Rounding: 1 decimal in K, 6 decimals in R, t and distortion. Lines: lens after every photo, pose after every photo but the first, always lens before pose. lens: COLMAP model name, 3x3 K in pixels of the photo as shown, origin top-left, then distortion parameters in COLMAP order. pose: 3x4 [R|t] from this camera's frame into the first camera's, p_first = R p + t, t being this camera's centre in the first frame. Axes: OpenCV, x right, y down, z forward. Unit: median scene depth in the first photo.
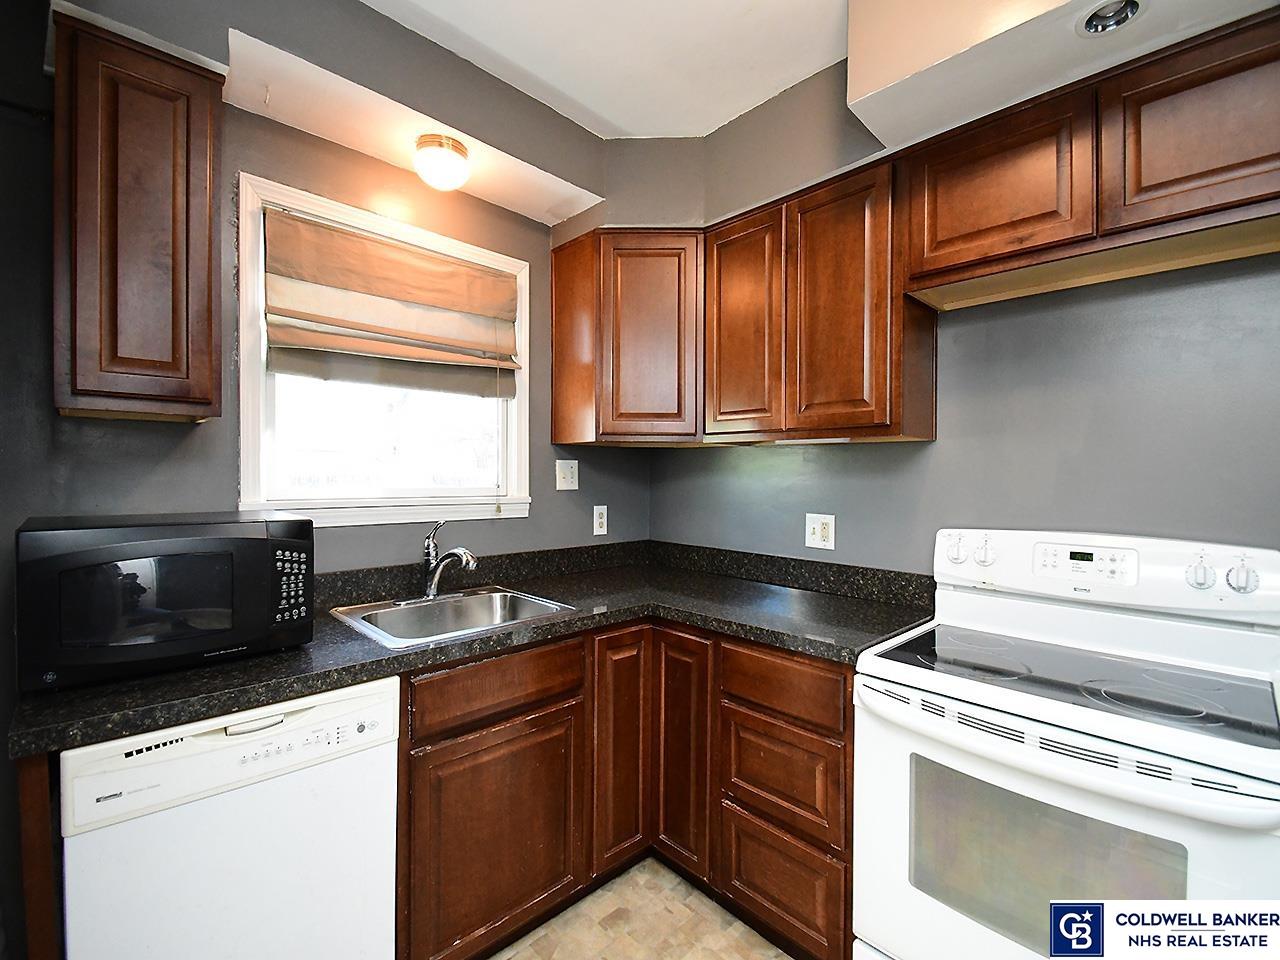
lens RADIAL K [[551.9, 0, 640.0], [0, 551.9, 480.0], [0, 0, 1]] dist [0.003713, 0.000322]
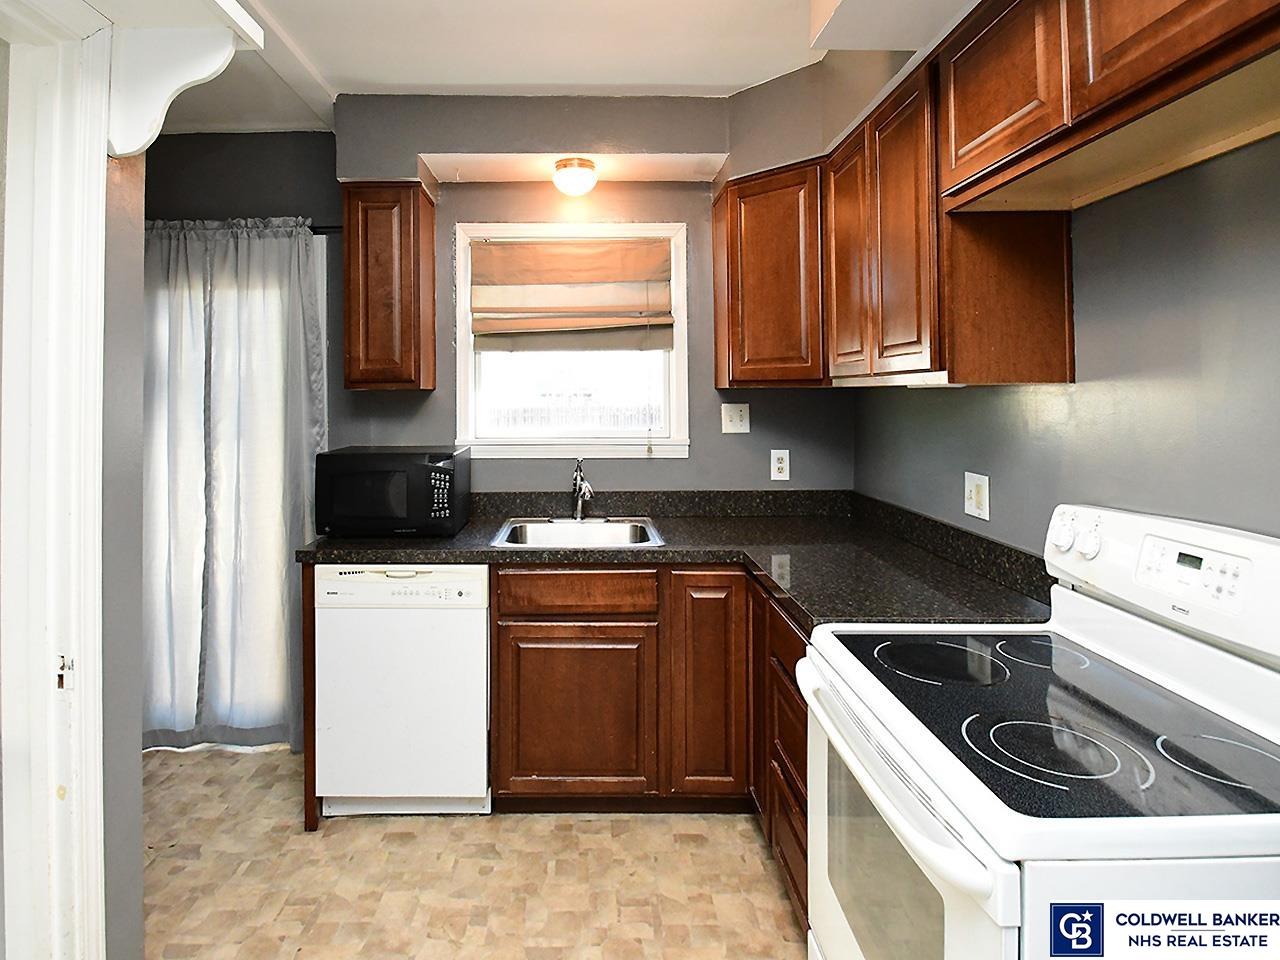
lens RADIAL K [[648.7, 0, 638.3], [0, 648.7, 395.7], [0, 0, 1]] dist [-0.004572, -0.000557]
pose [[0.759990, -0.011865, -0.649826, 0.668800], [0.001157, 0.999856, -0.016902, -0.040866], [0.649934, 0.012093, 0.759895, -0.024902]]
